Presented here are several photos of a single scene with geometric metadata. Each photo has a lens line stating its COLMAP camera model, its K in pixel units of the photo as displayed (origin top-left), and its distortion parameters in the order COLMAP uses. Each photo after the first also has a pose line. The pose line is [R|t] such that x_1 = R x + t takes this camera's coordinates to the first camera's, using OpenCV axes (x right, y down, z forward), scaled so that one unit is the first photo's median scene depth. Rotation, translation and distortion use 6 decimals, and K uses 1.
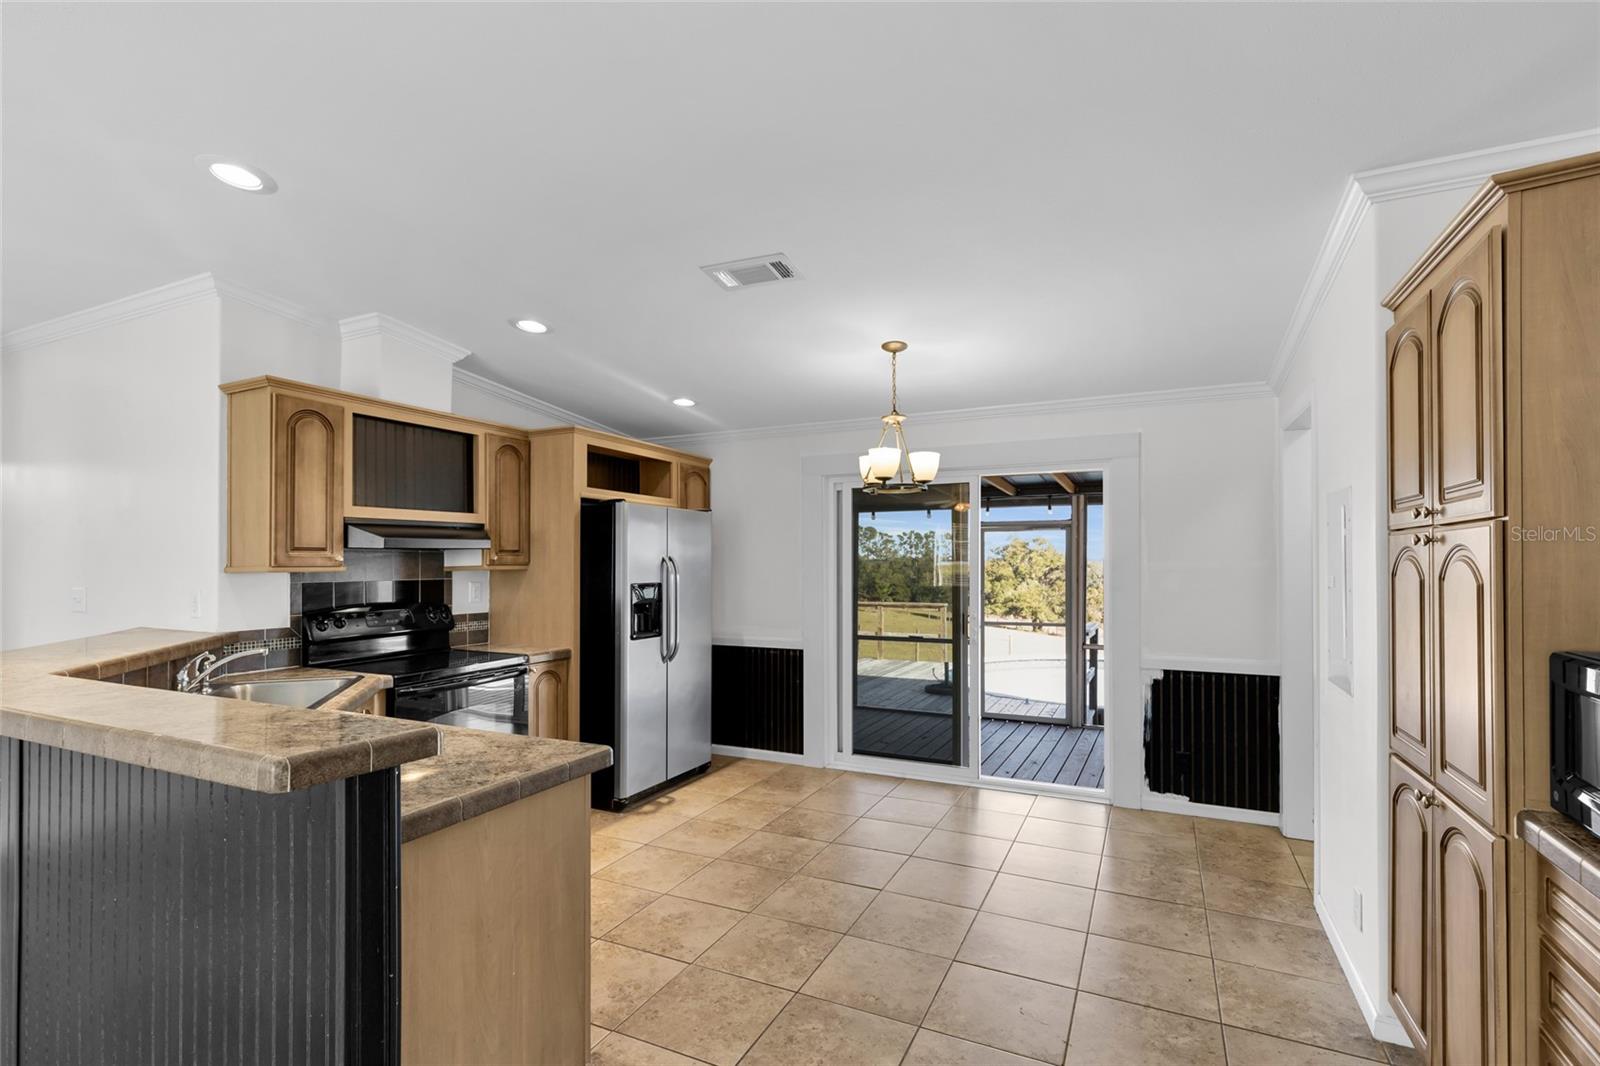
lens RADIAL K [[724.9, 0, 784.9], [0, 724.9, 561.7], [0, 0, 1]] dist [0.003243, 0.000511]
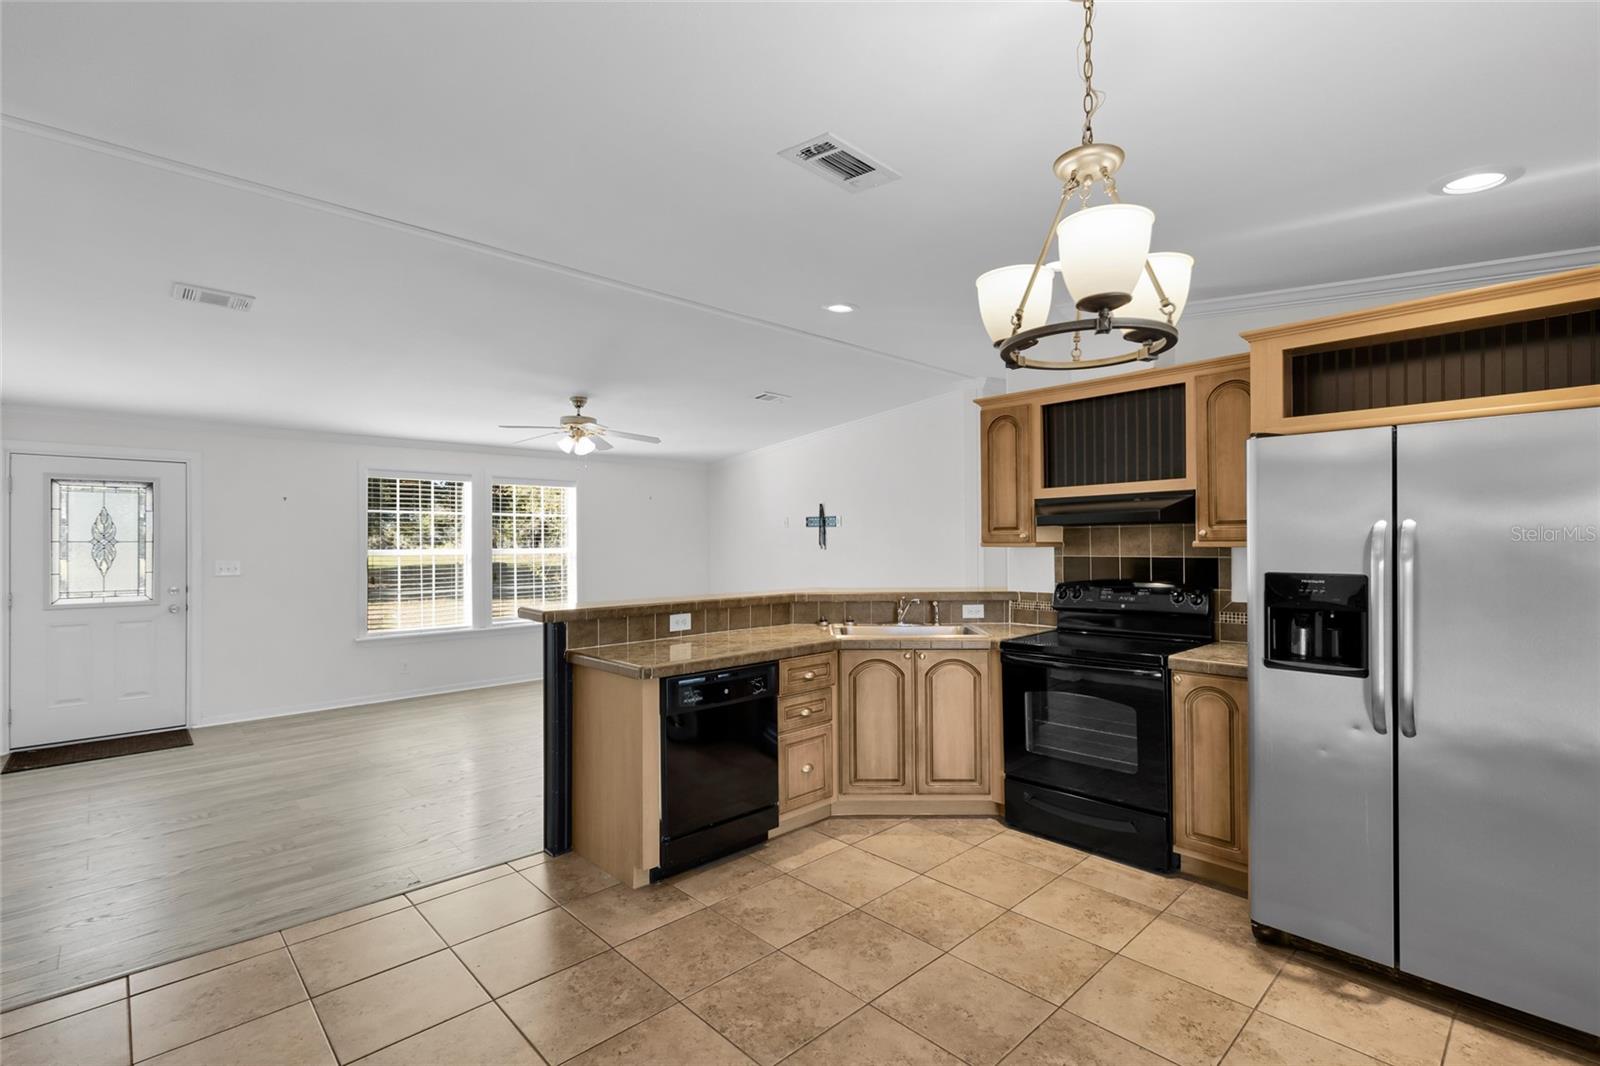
lens RADIAL K [[724.9, 0, 795.1], [0, 724.9, 535.8], [0, 0, 1]] dist [0.003243, 0.000511]
pose [[-0.338812, 0.000080, -0.940854, 0.580351], [0.012557, 0.999911, -0.004437, -0.003459], [0.940770, -0.013317, -0.338782, 1.000053]]
